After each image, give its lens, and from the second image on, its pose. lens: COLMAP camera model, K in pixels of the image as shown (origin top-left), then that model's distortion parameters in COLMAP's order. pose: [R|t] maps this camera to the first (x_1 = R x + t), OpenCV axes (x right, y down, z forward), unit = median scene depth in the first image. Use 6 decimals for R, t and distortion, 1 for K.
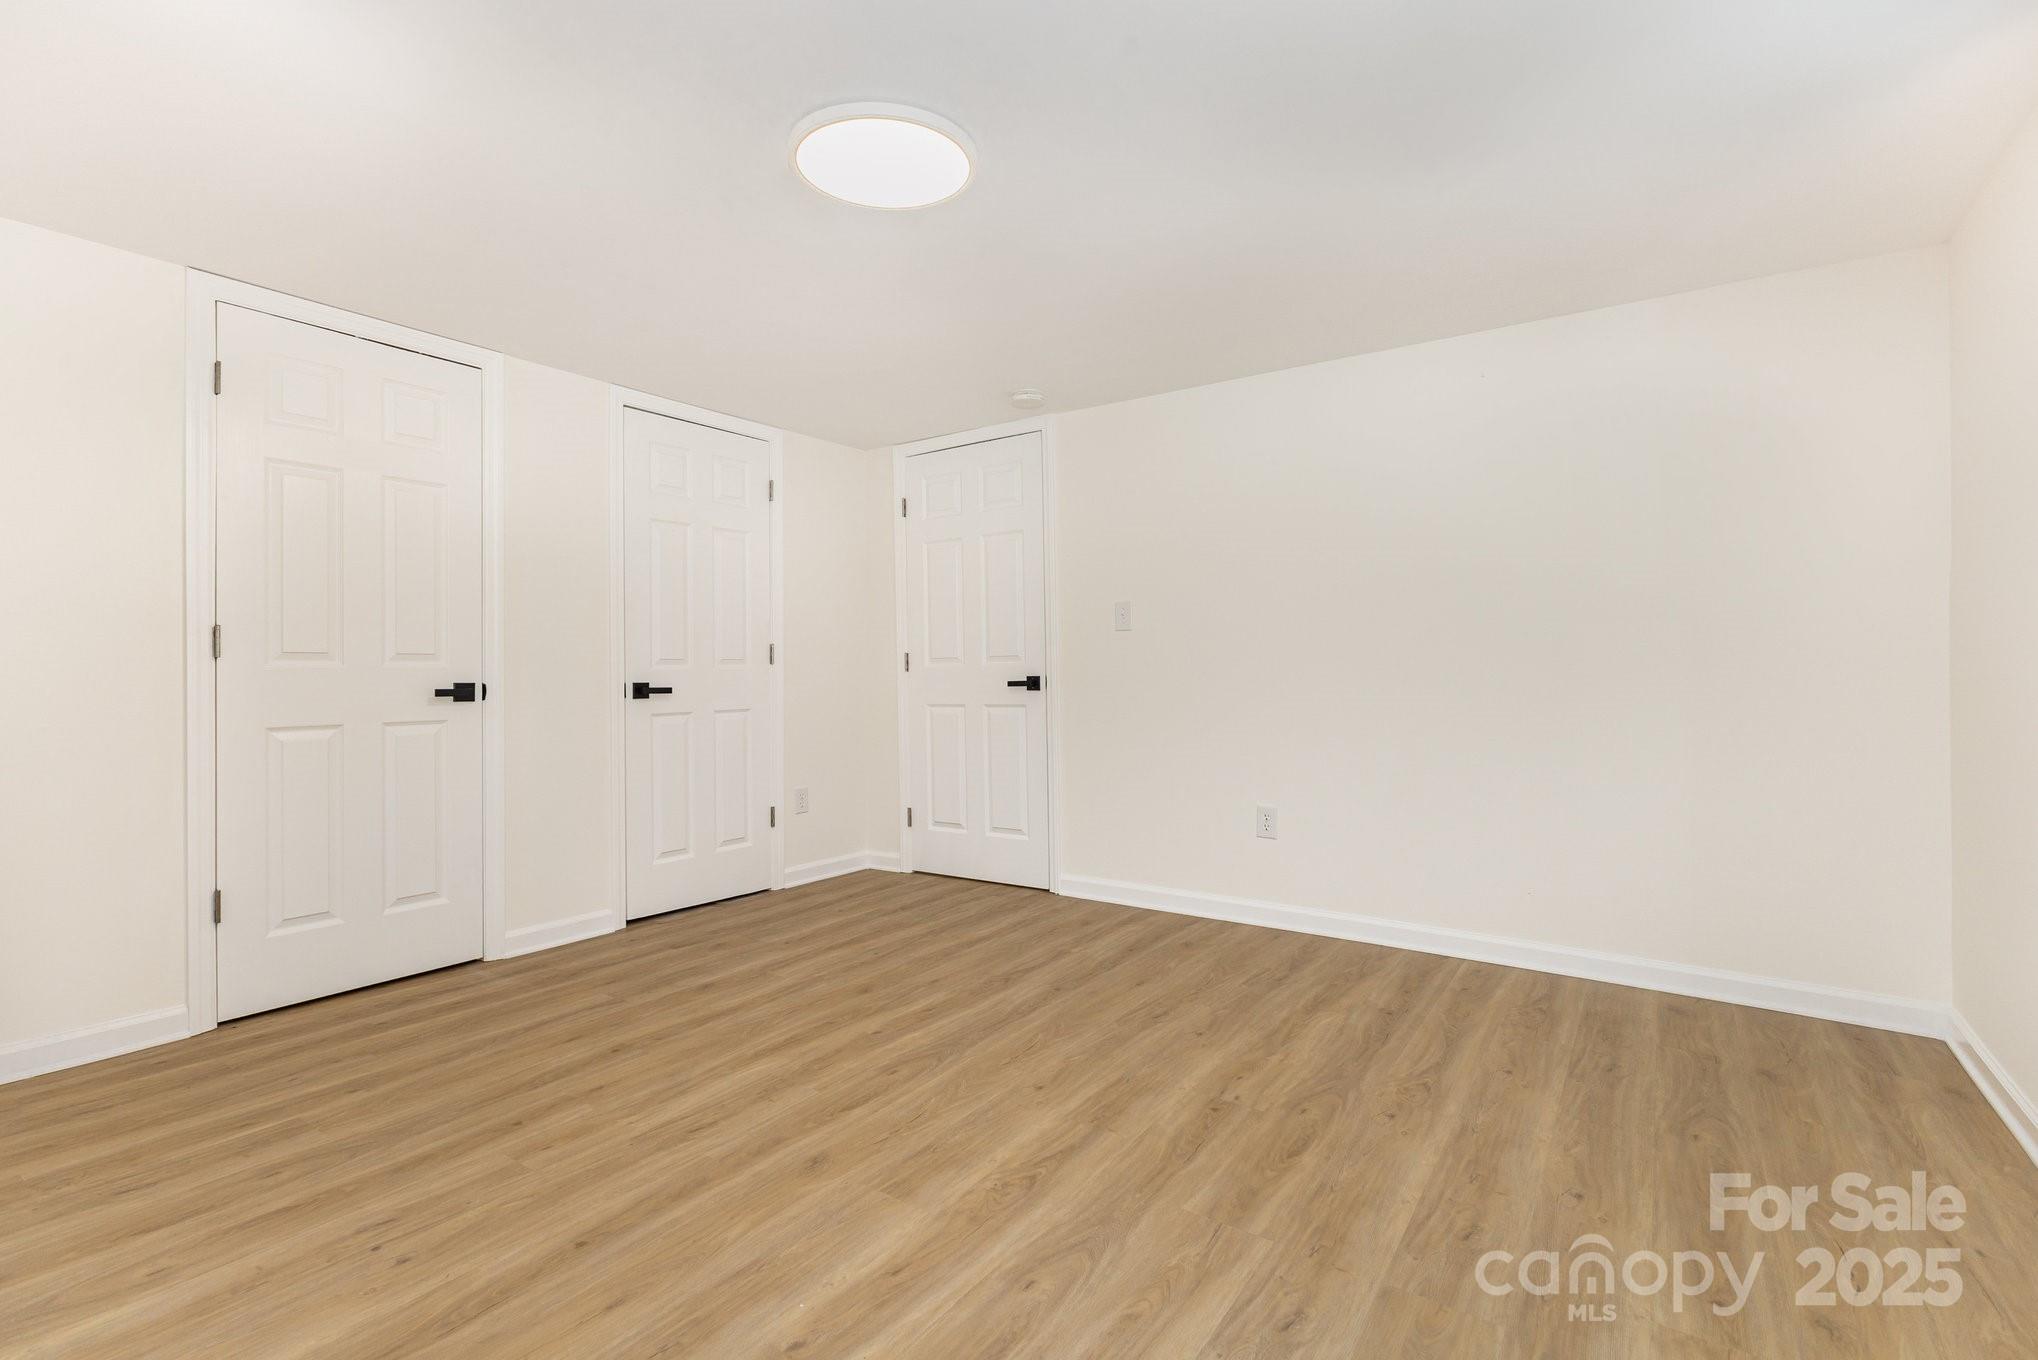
lens RADIAL K [[925.1, 0, 1024.4], [0, 925.1, 676.4], [0, 0, 1]] dist [-0.012359, -0.000096]
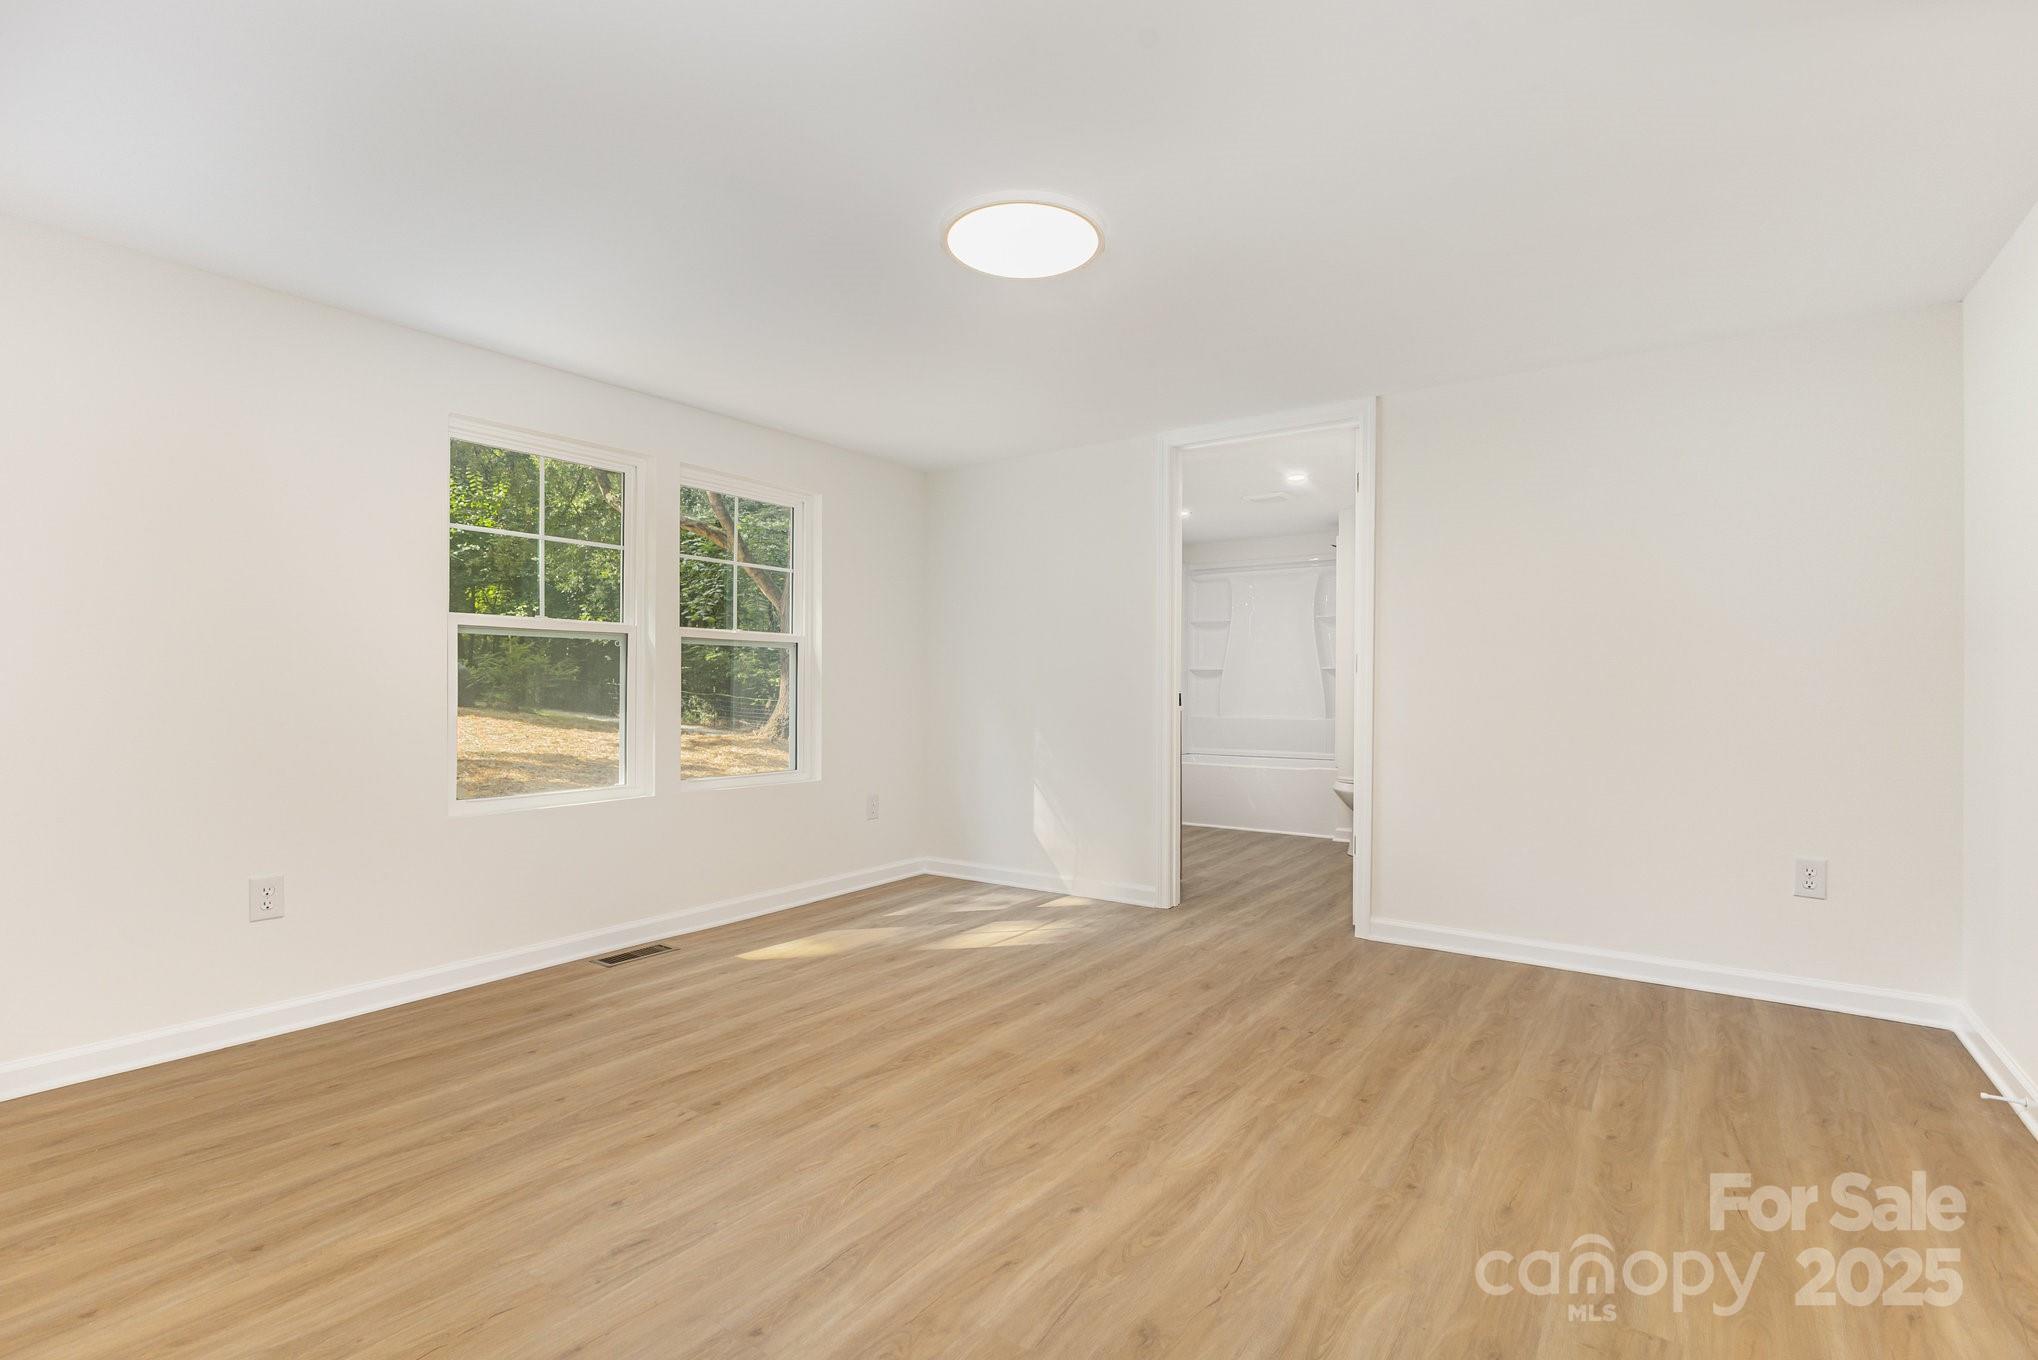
lens RADIAL K [[925.1, 0, 1024.4], [0, 925.1, 676.4], [0, 0, 1]] dist [-0.012359, -0.000096]
pose [[-0.999965, 0.002855, 0.007847, -0.150803], [0.002803, 0.999975, -0.006568, -0.010933], [-0.007866, -0.006546, -0.999948, 1.994977]]
